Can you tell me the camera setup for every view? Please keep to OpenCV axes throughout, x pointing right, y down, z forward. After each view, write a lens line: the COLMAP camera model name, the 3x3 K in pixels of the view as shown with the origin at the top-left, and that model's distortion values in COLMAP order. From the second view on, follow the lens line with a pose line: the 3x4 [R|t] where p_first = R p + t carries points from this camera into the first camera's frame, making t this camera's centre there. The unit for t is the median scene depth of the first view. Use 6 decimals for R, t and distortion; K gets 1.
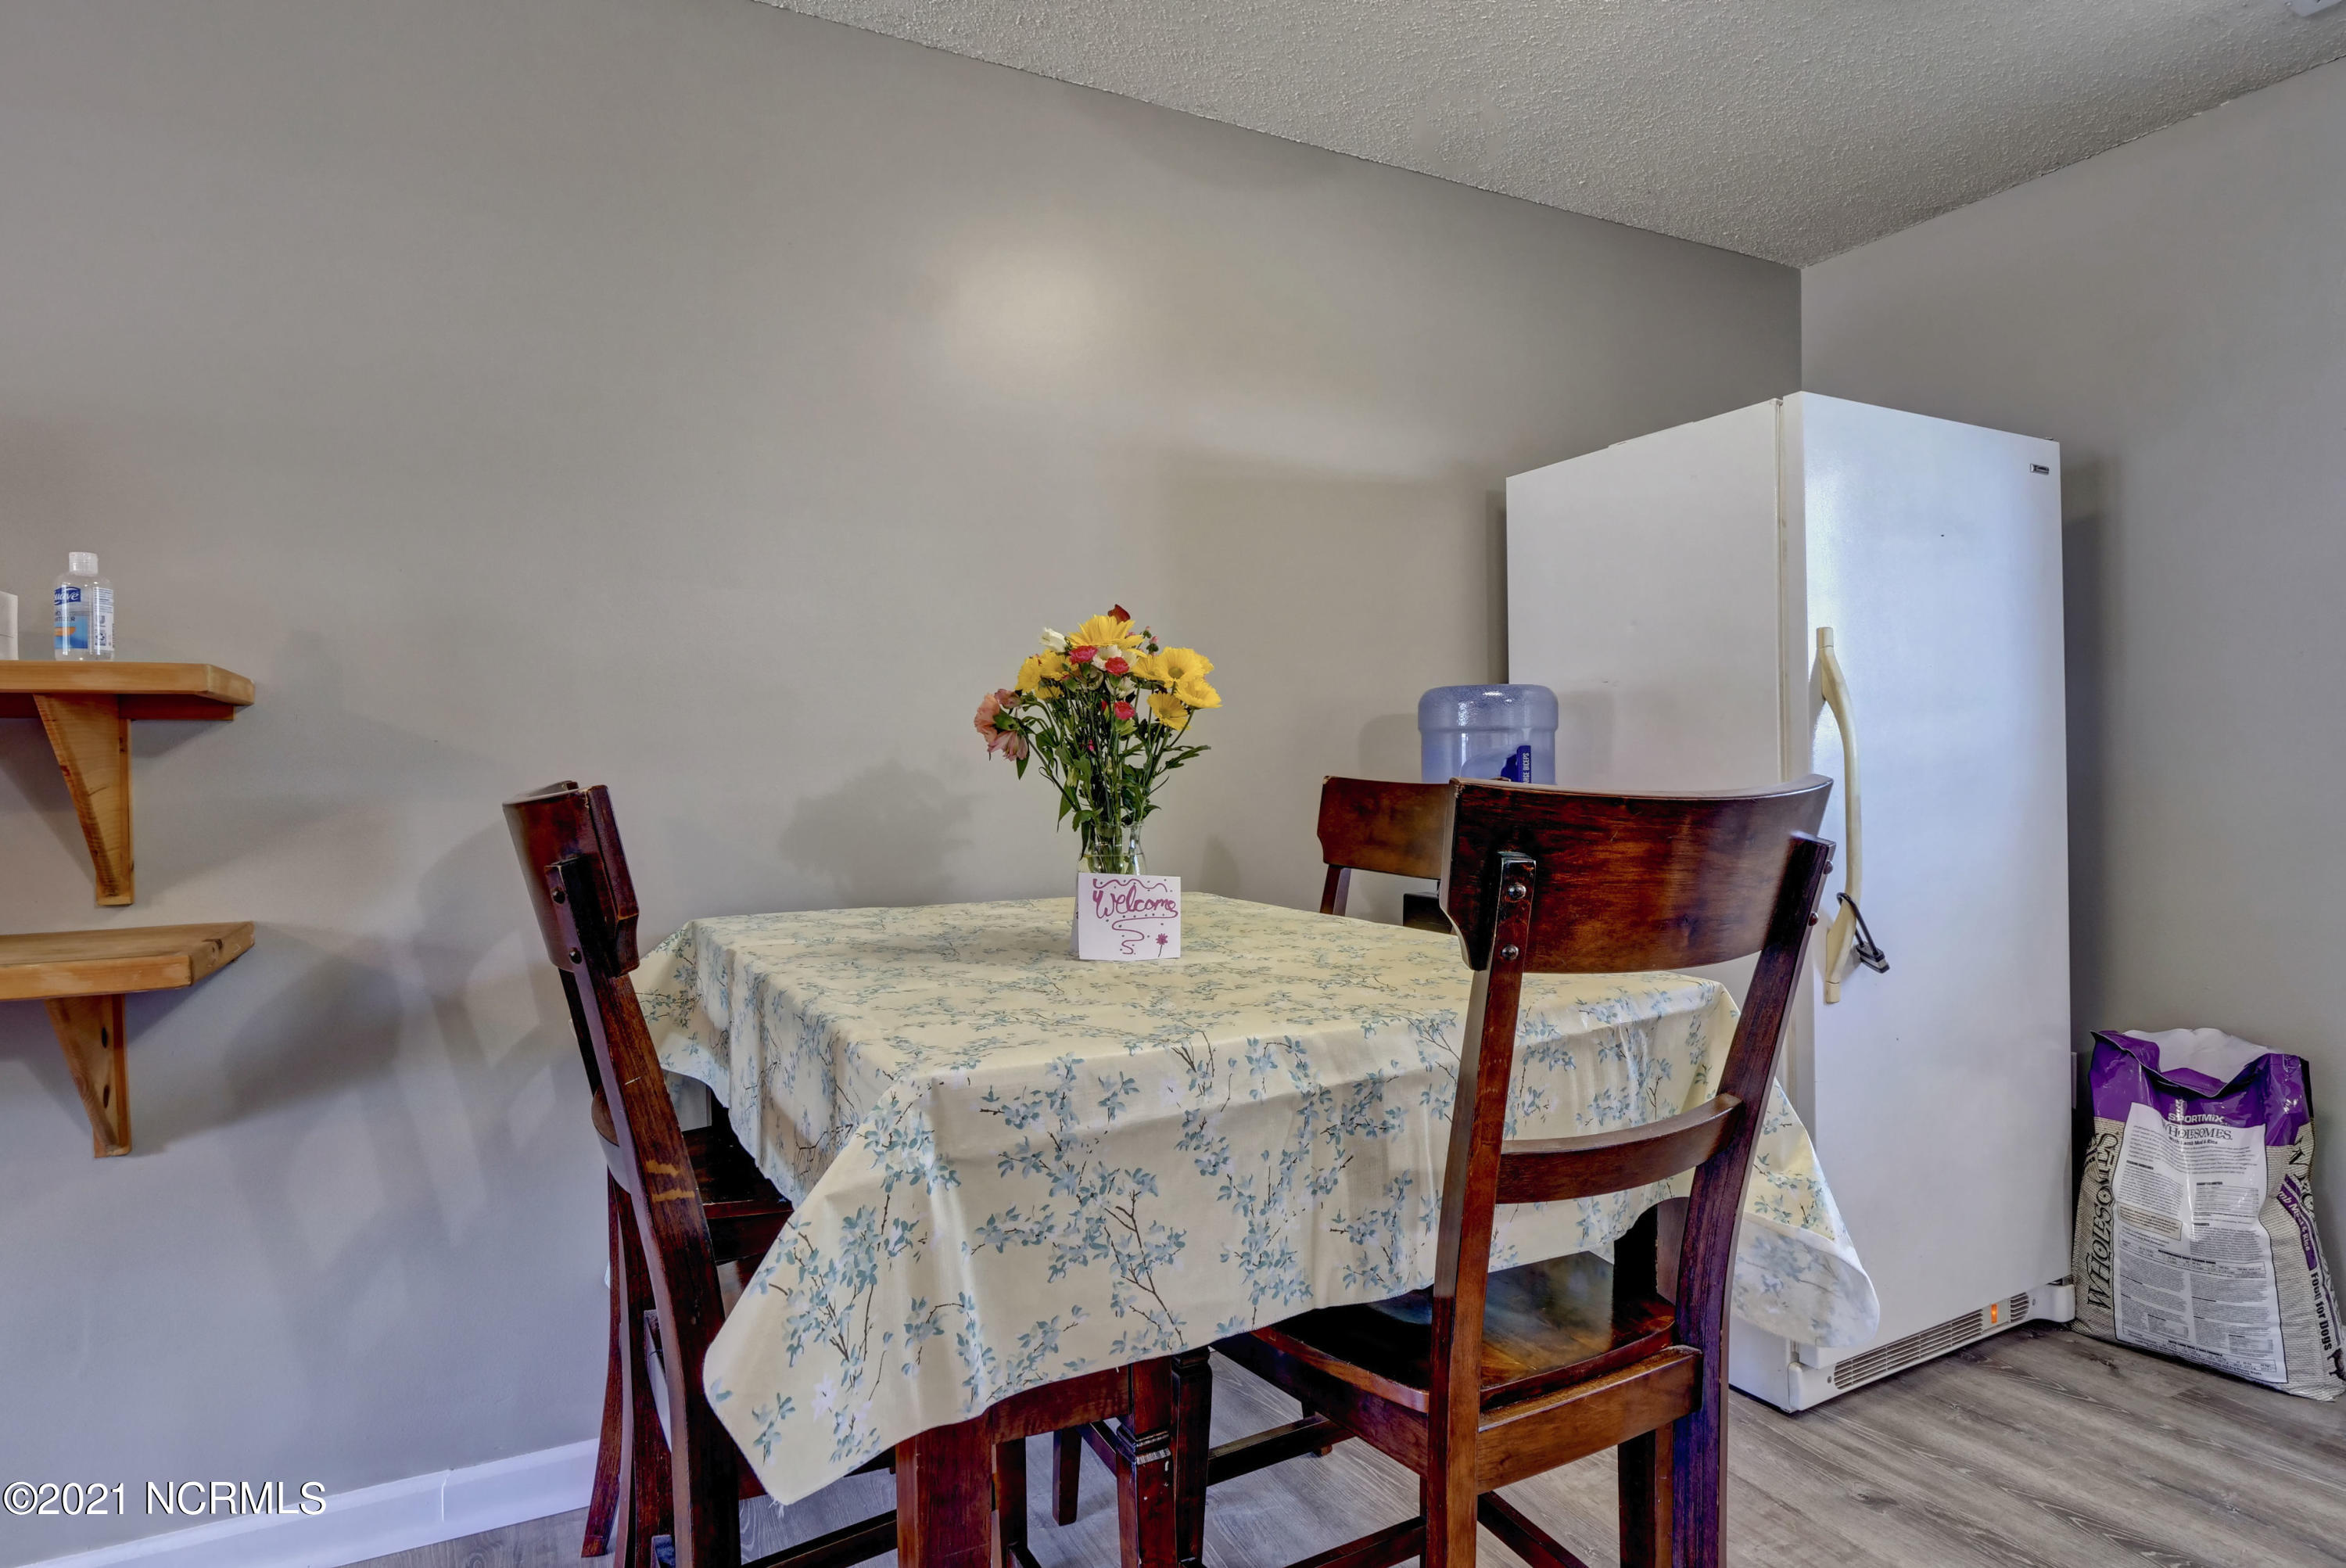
lens RADIAL K [[1271.1, 0, 1166.2], [0, 1271.1, 768.5], [0, 0, 1]] dist [-0.000109, -0.001137]
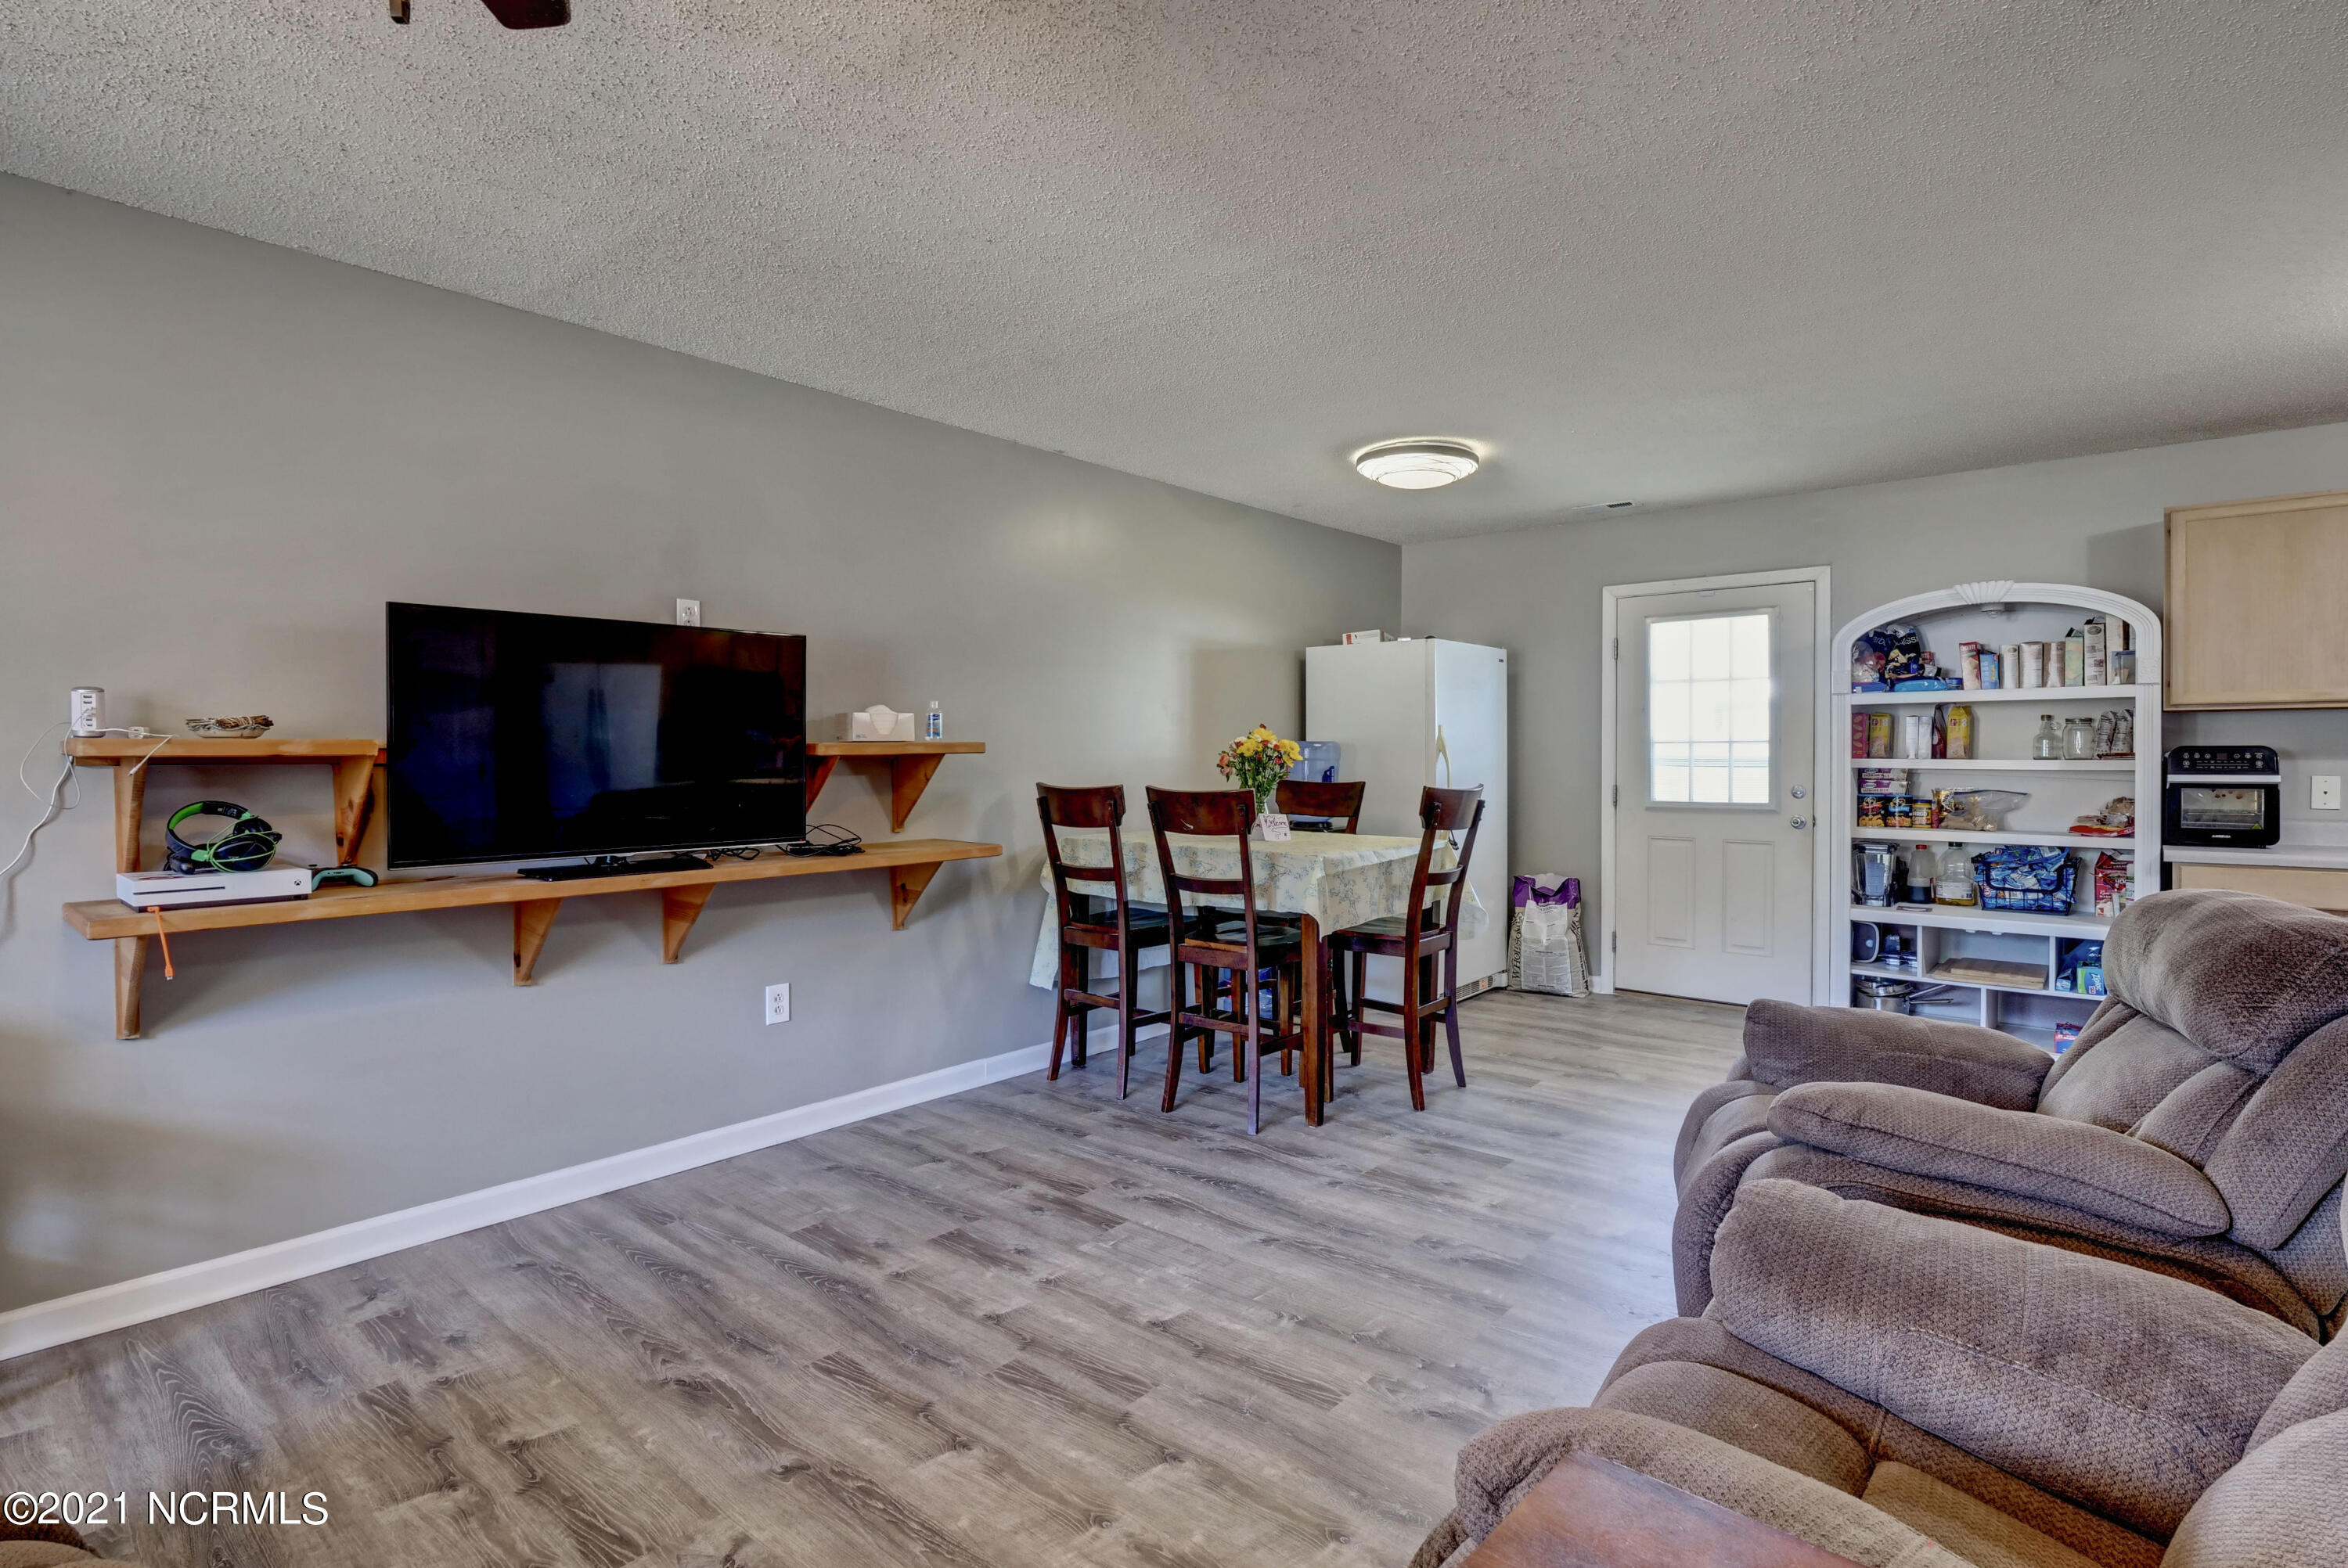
lens RADIAL K [[1138.5, 0, 1167.5], [0, 1138.5, 762.4], [0, 0, 1]] dist [-0.016396, -0.000028]
pose [[0.929315, 0.006219, 0.369237, -1.168290], [-0.009156, 0.999939, 0.006203, -0.051154], [-0.369176, -0.009146, 0.929315, -1.327249]]
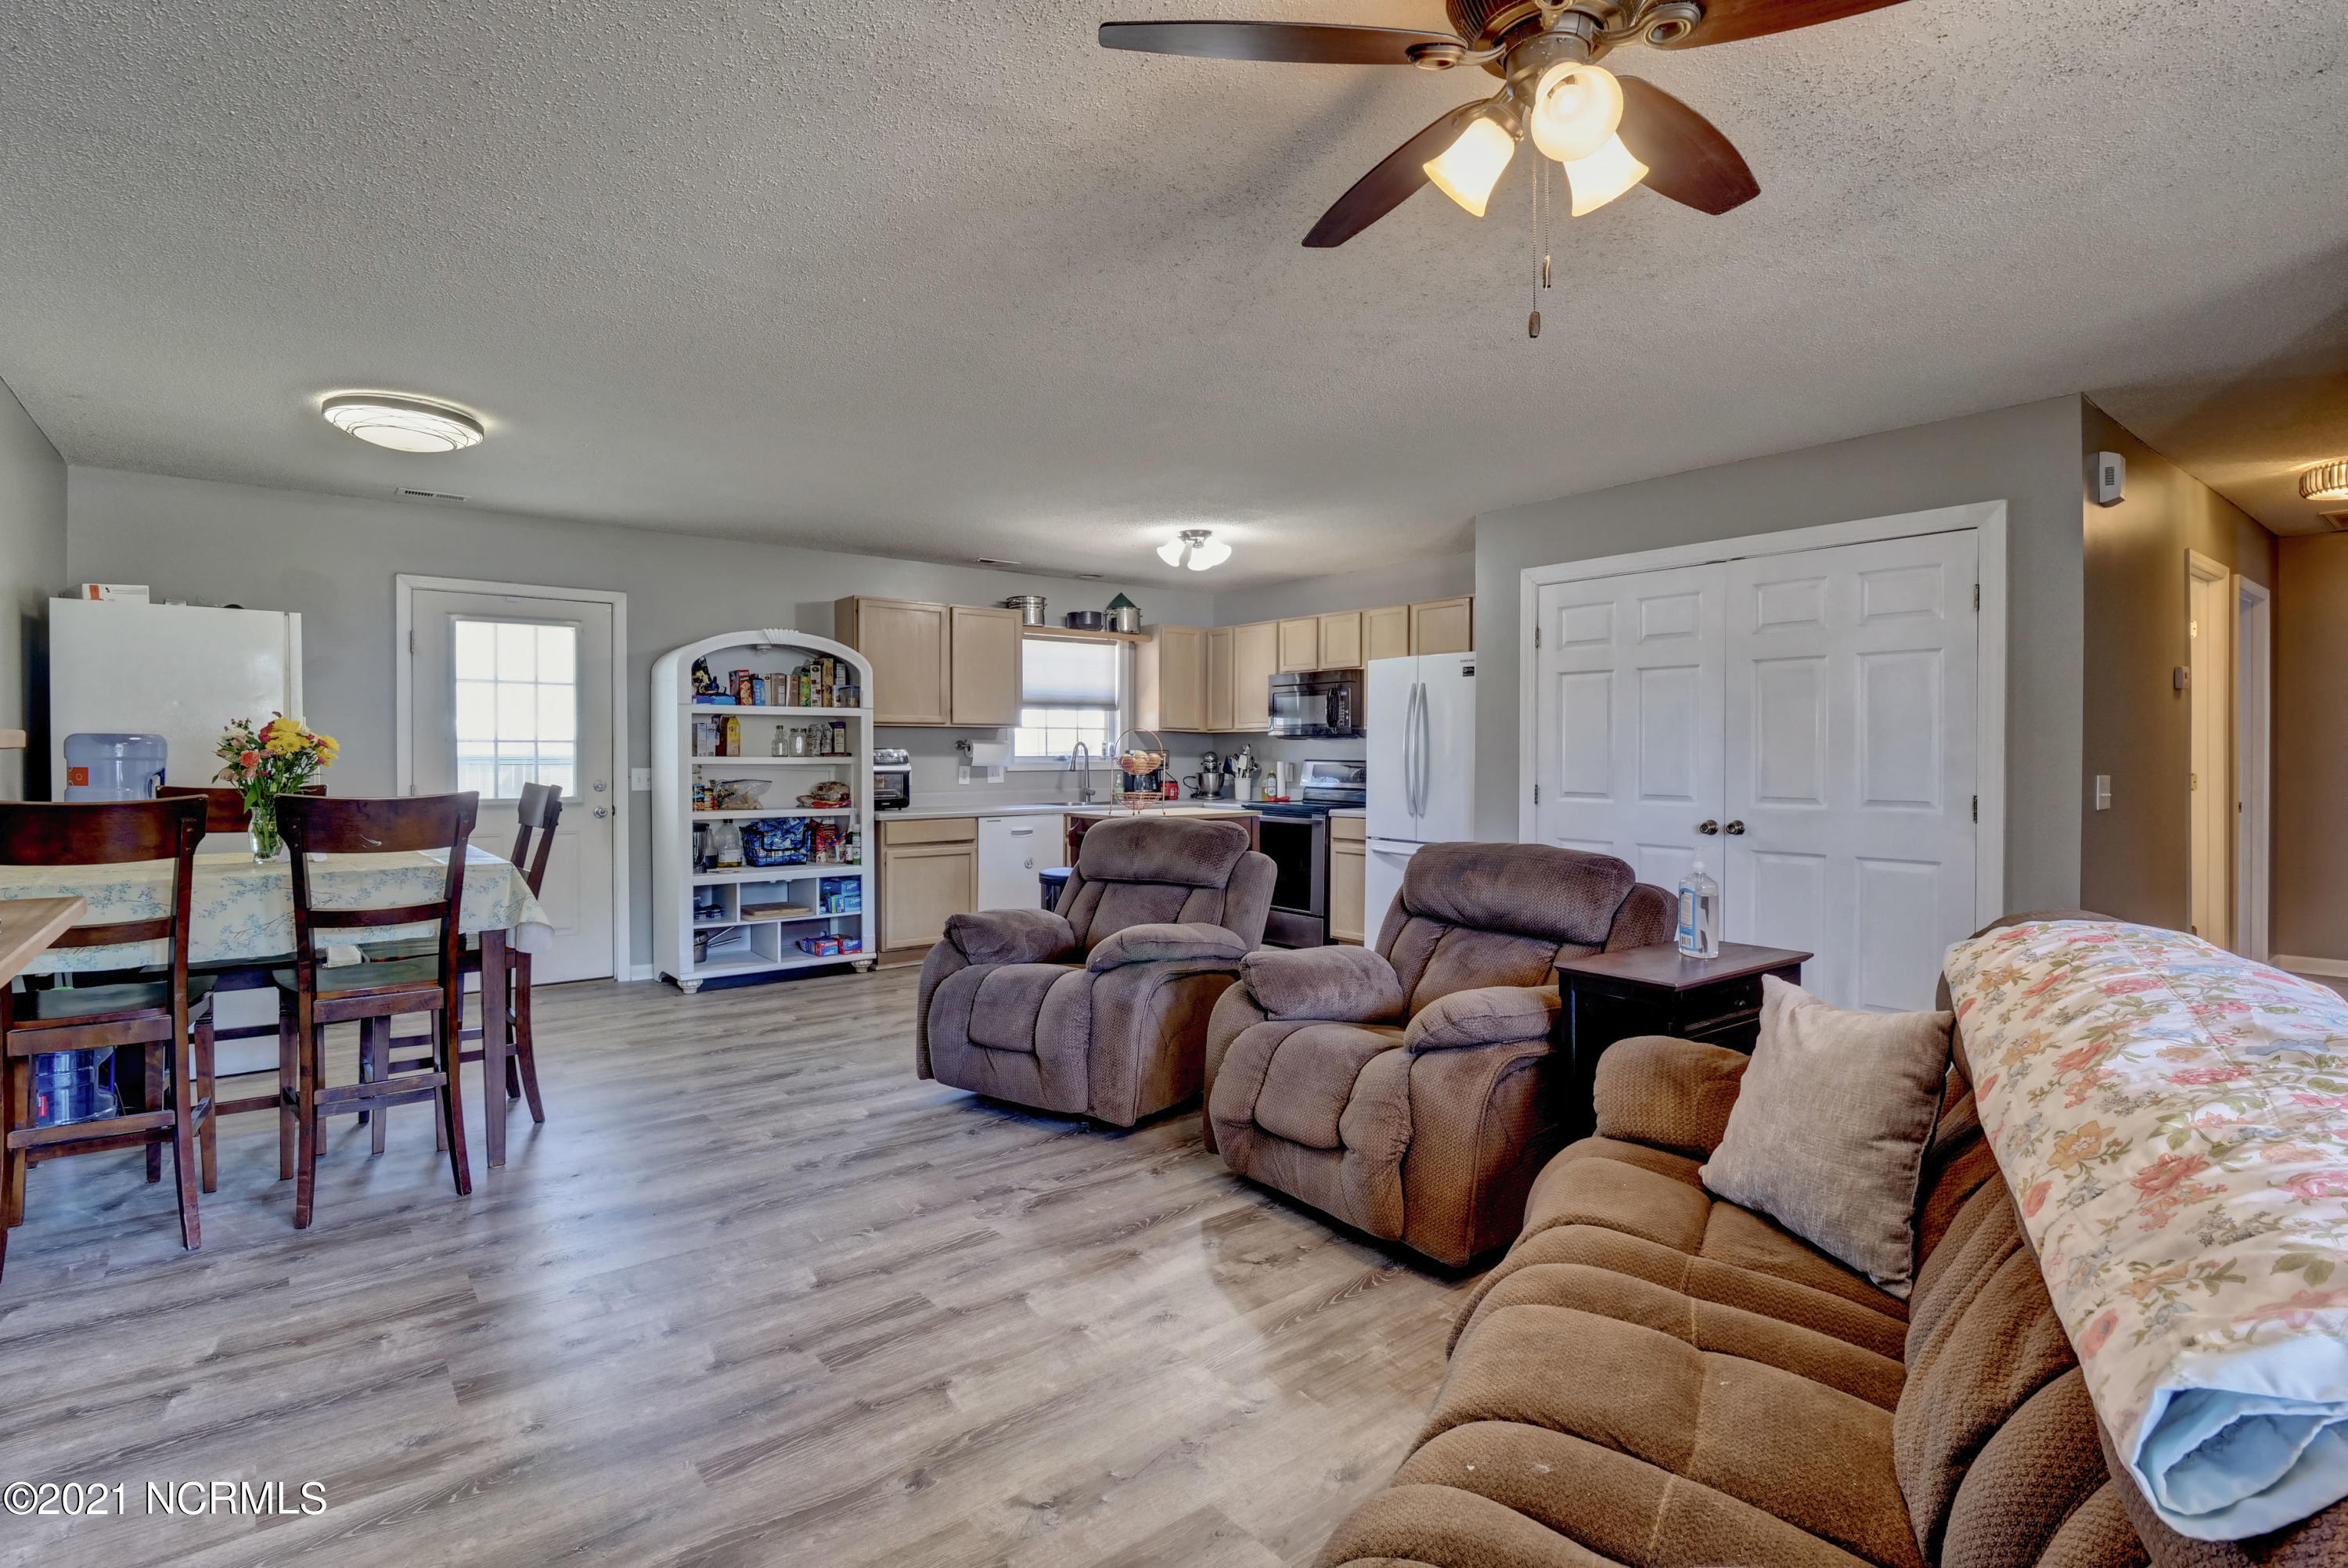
lens RADIAL K [[1138.5, 0, 1167.5], [0, 1138.5, 762.4], [0, 0, 1]] dist [-0.016396, -0.000028]
pose [[-0.190353, 0.002792, 0.981712, -2.222949], [-0.001714, 0.999993, -0.003176, -0.032460], [-0.981714, -0.002287, -0.190347, -0.181133]]
